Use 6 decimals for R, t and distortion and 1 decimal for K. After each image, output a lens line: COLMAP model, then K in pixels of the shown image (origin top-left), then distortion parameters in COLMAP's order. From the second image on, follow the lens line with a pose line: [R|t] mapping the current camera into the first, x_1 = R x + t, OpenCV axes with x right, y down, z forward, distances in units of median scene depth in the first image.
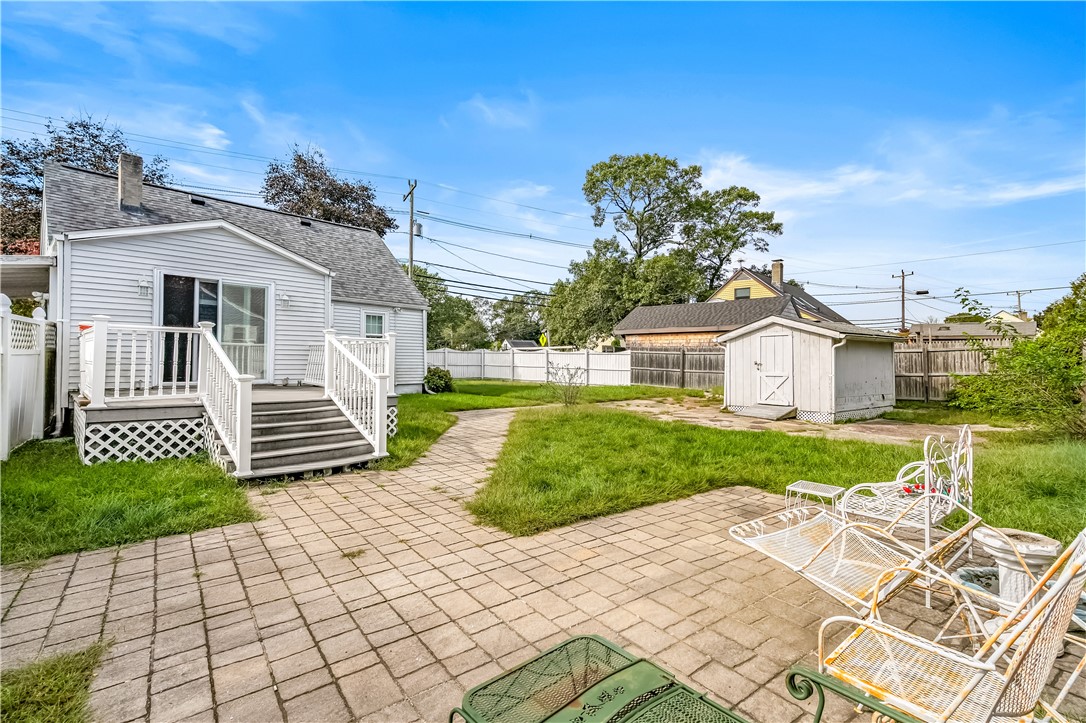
lens RADIAL K [[494.4, 0, 543.0], [0, 494.4, 361.5], [0, 0, 1]] dist [0.018766, 0.000263]
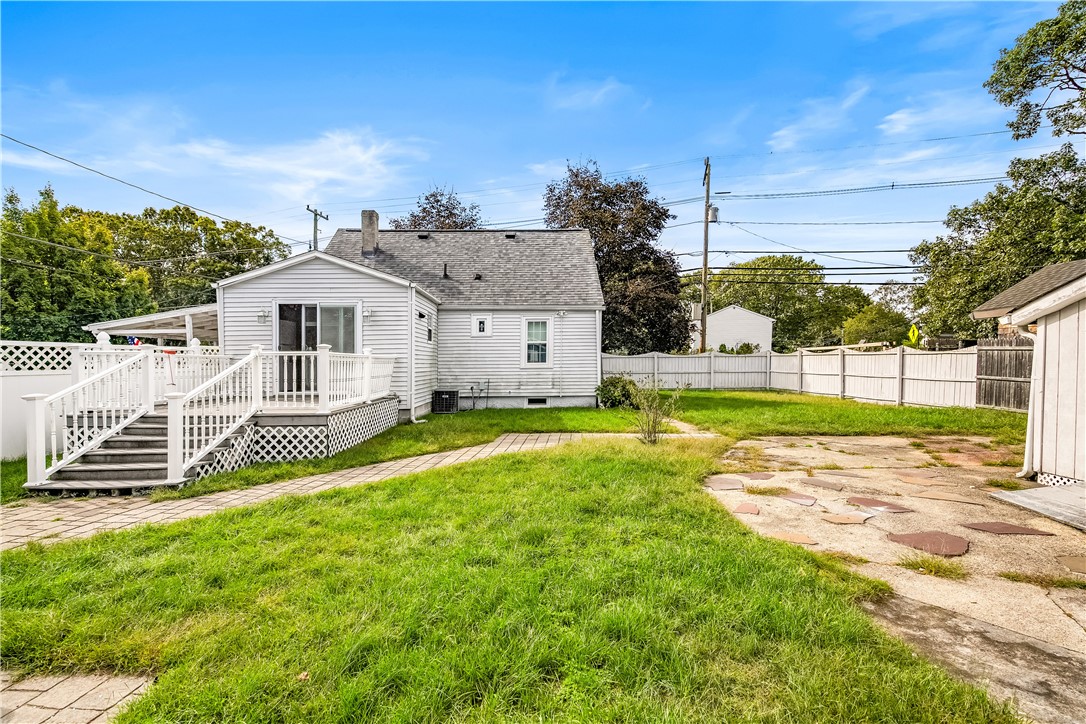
lens RADIAL K [[499.1, 0, 543.8], [0, 499.1, 381.4], [0, 0, 1]] dist [0.018294, 0.000298]
pose [[0.704434, 0.009216, -0.709710, 0.262300], [0.013173, 0.999574, 0.026056, -0.003915], [0.709648, -0.027704, 0.704012, 0.270013]]
